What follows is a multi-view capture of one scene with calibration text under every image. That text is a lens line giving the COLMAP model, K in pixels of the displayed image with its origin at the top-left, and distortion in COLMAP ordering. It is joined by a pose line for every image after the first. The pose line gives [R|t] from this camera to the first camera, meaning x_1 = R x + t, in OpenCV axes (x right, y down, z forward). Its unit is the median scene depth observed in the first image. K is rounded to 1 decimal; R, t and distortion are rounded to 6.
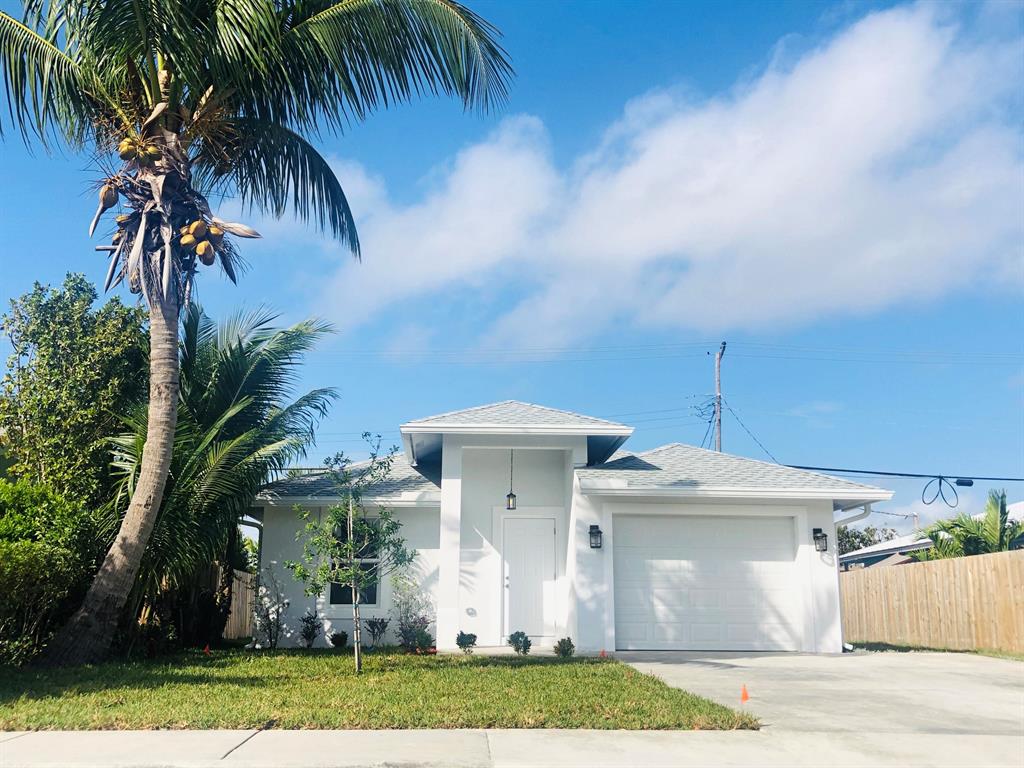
lens RADIAL K [[1099.9, 0, 506.4], [0, 1099.9, 381.2], [0, 0, 1]] dist [0.087591, -0.133074]
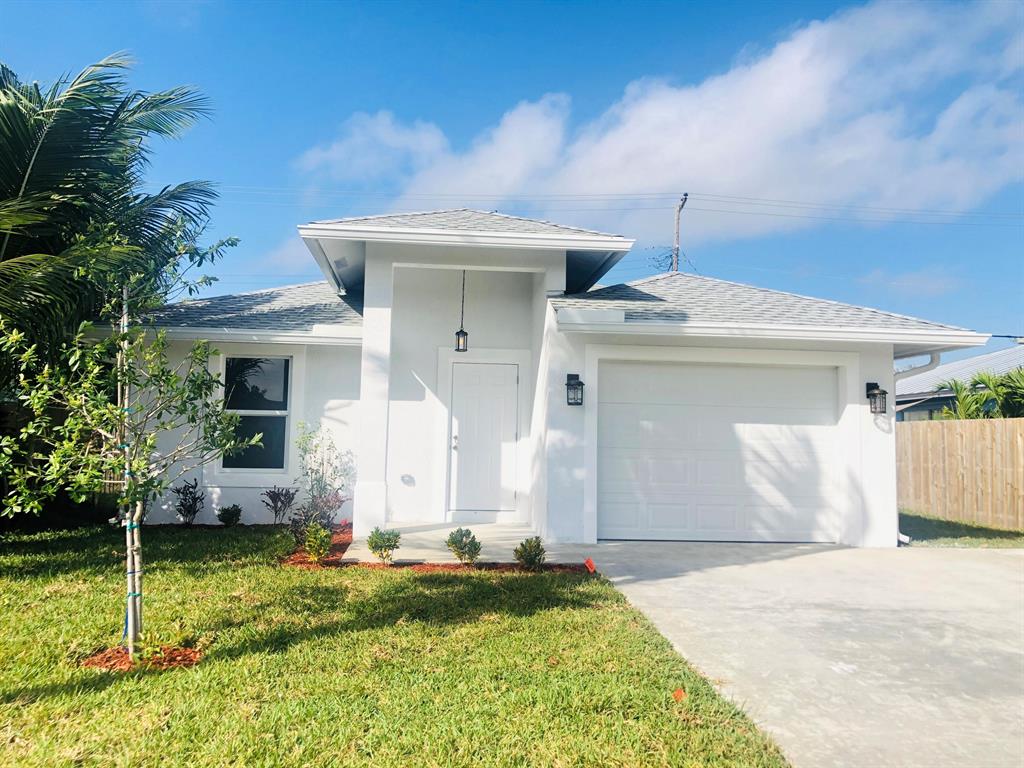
lens RADIAL K [[895.5, 0, 512.0], [0, 895.5, 384.0], [0, 0, 1]] dist [0.057340, -0.004437]
pose [[0.998824, 0.018559, 0.044796, 0.013483], [-0.024907, 0.989030, 0.145603, 0.053841], [-0.041602, -0.146547, 0.988328, 0.430357]]
